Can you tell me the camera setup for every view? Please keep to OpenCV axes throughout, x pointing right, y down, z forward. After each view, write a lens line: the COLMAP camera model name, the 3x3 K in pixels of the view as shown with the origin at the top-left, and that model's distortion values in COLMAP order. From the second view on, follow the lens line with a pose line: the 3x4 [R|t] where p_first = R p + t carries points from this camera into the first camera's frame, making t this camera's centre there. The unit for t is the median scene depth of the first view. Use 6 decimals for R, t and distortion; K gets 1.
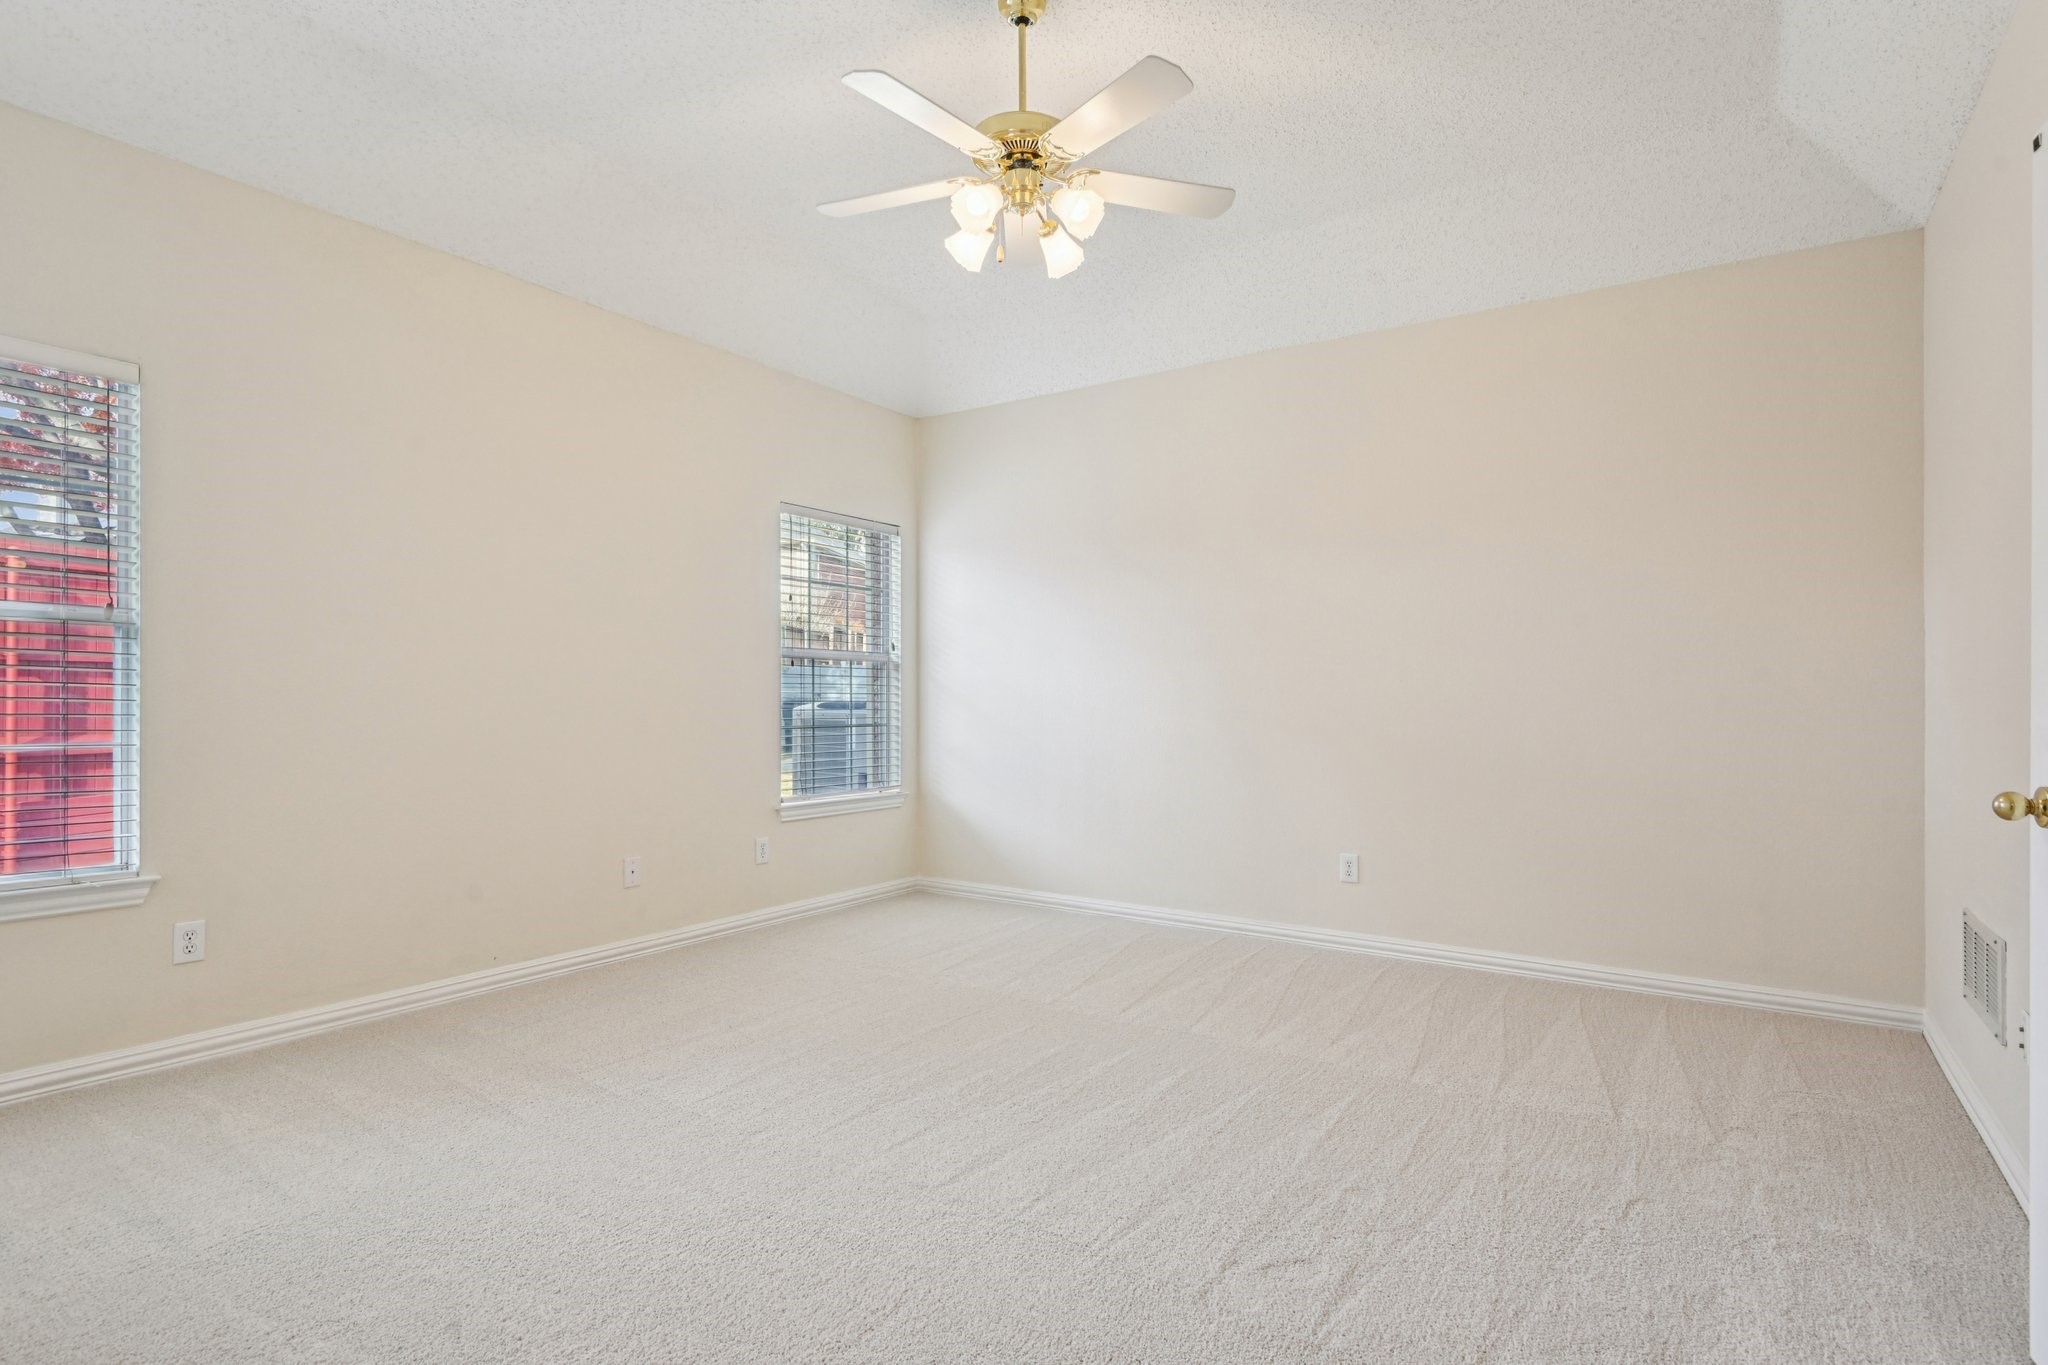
lens RADIAL K [[1046.2, 0, 1040.2], [0, 1046.2, 695.4], [0, 0, 1]] dist [0.011241, -0.006448]
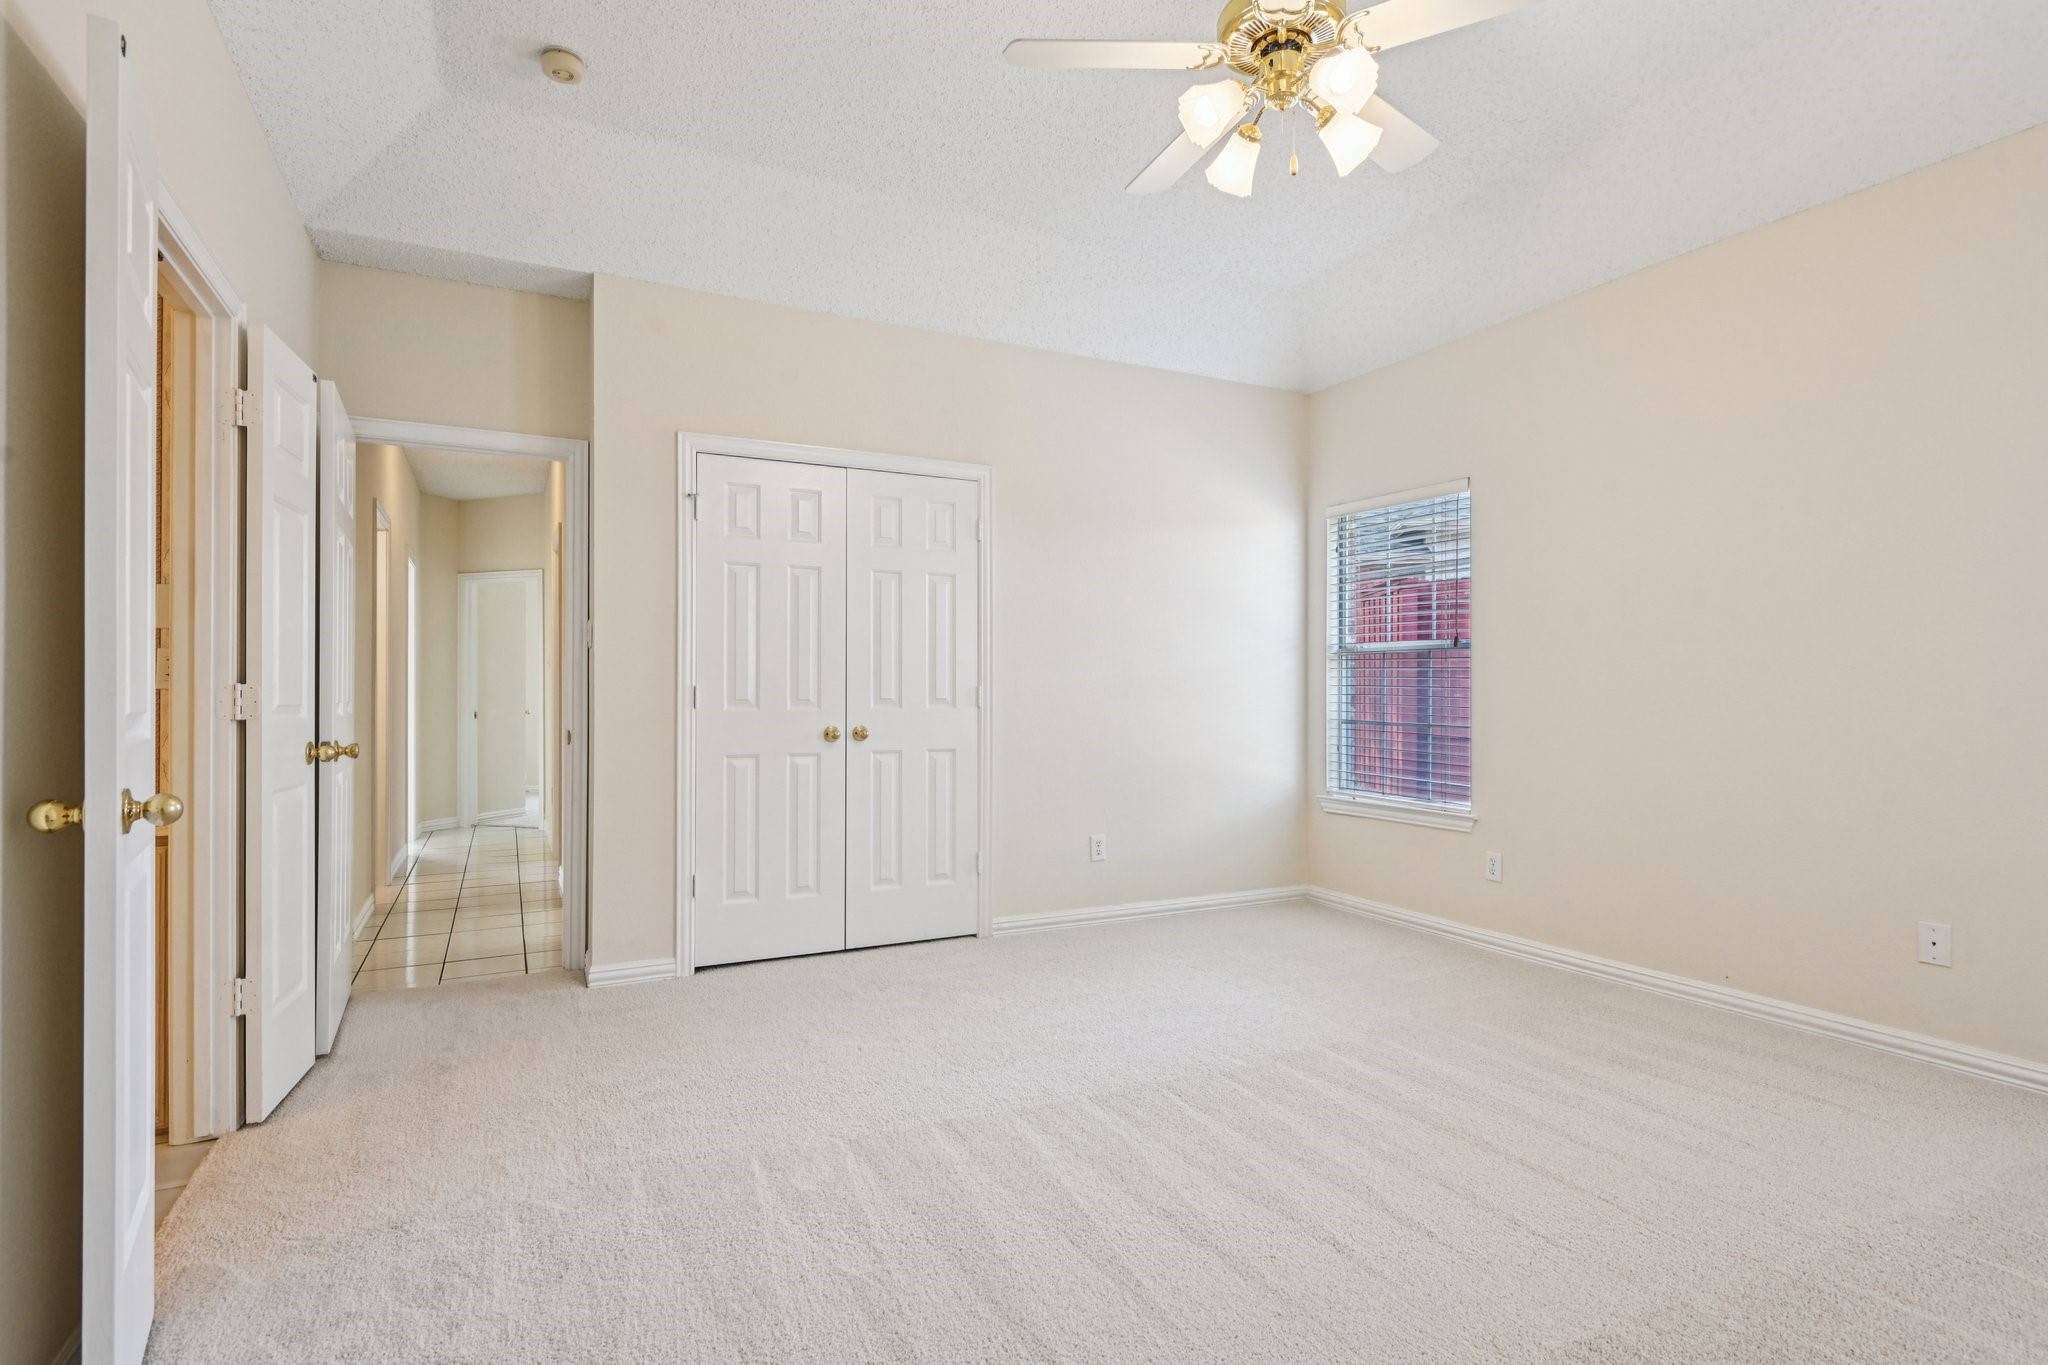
lens RADIAL K [[1046.2, 0, 1025.3], [0, 1046.2, 683.6], [0, 0, 1]] dist [0.011241, -0.006448]
pose [[-0.498121, -0.009969, -0.867050, 0.469698], [0.001515, 0.999922, -0.012368, 0.001152], [0.867106, -0.007474, -0.498067, 0.726972]]
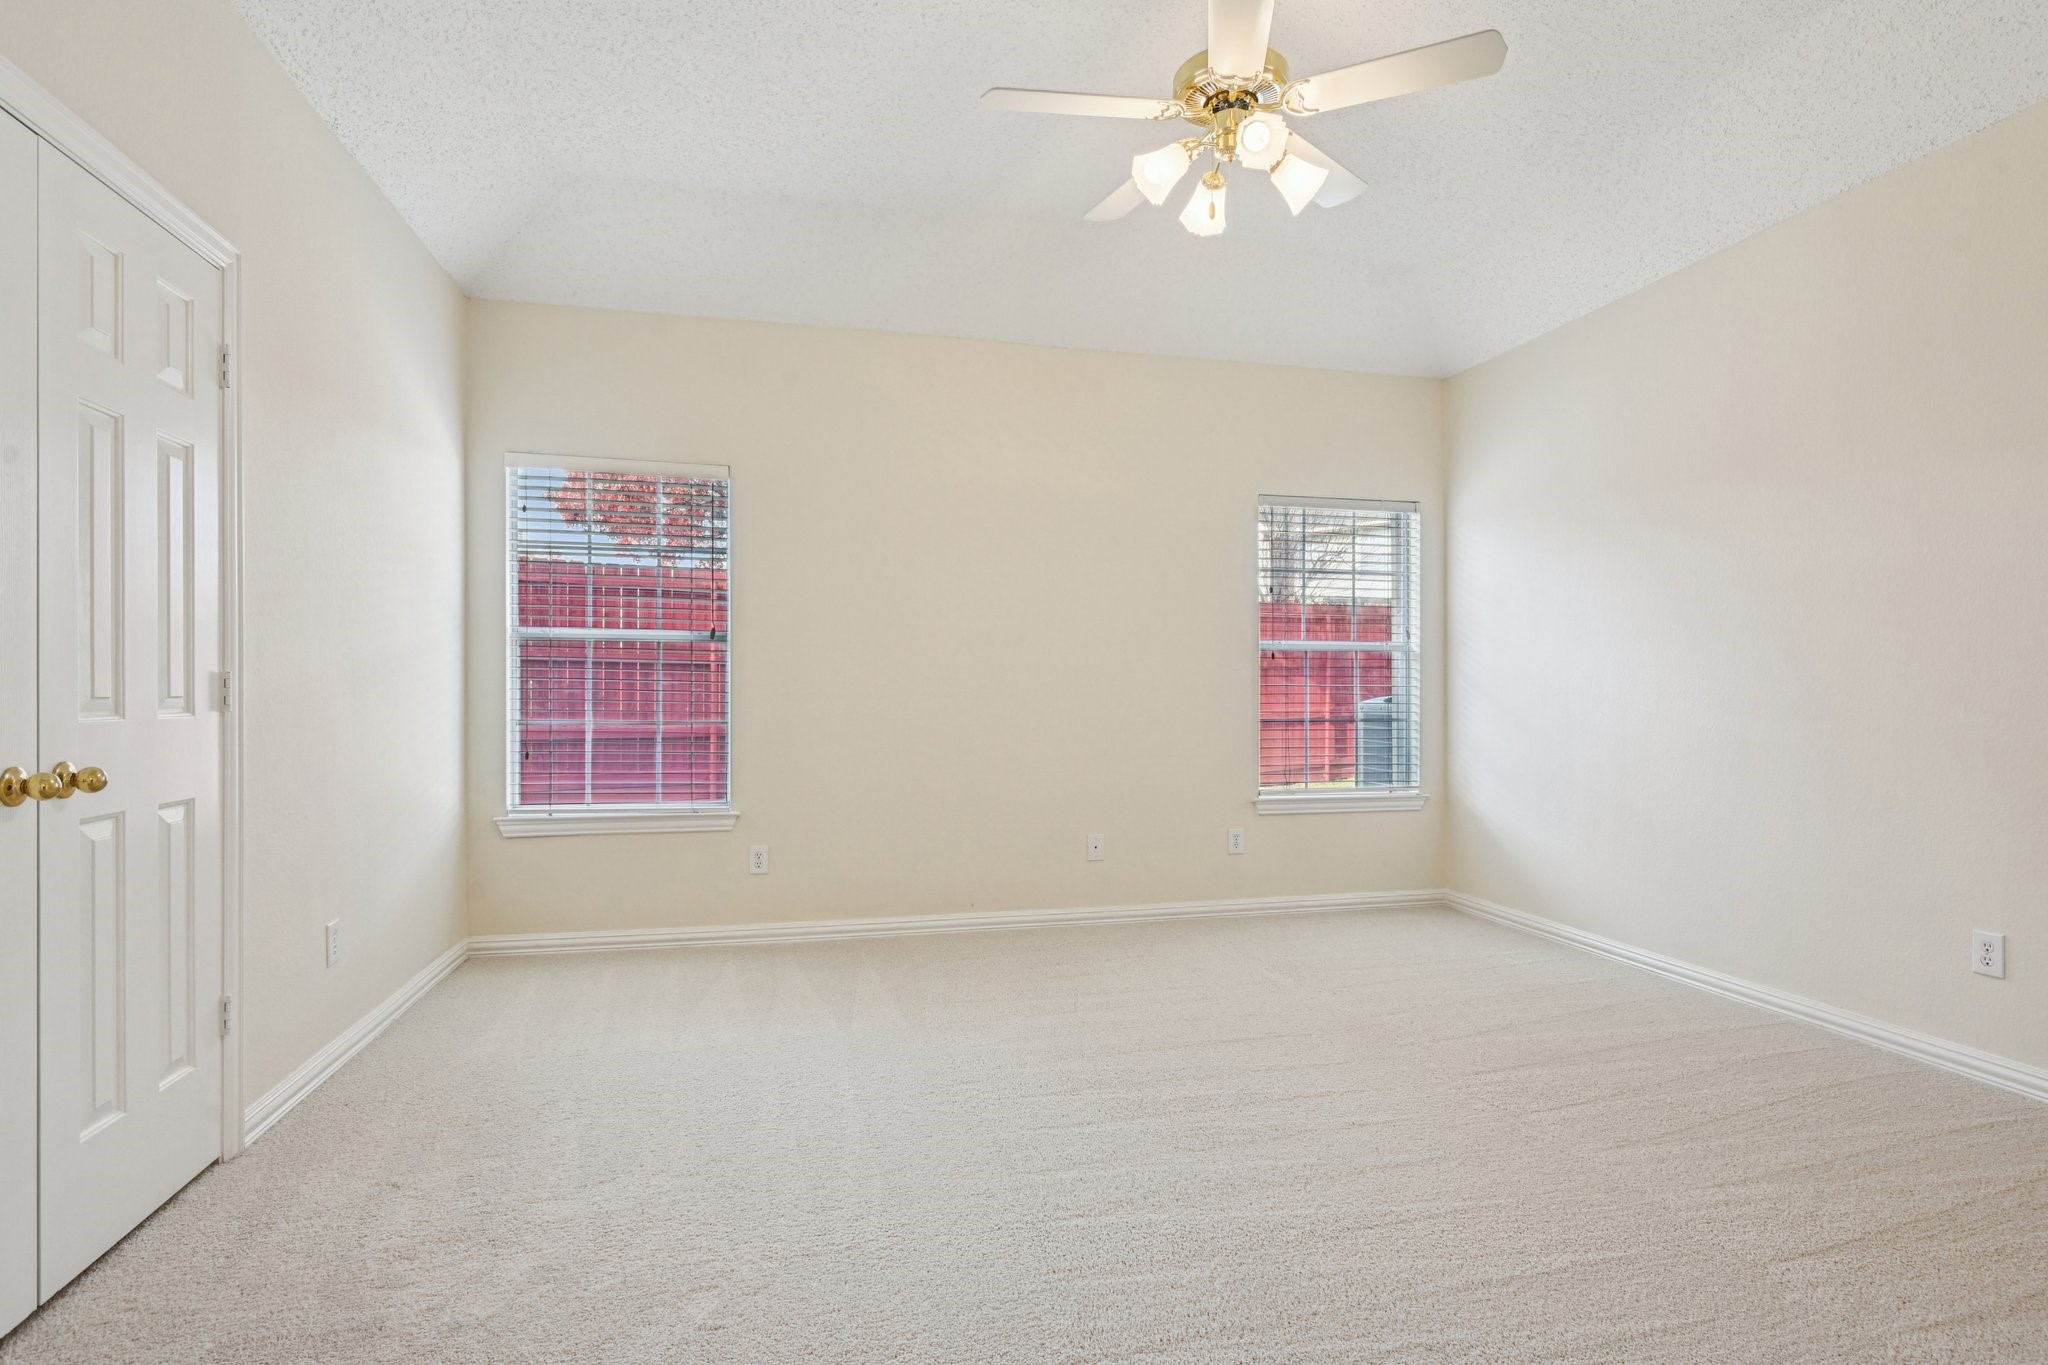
lens RADIAL K [[1046.2, 0, 1043.4], [0, 1046.2, 688.0], [0, 0, 1]] dist [0.011241, -0.006448]
pose [[0.740525, -0.004099, -0.672016, 0.279859], [0.002793, 0.999992, -0.003021, 0.002421], [0.672023, 0.000360, 0.740530, 0.124087]]
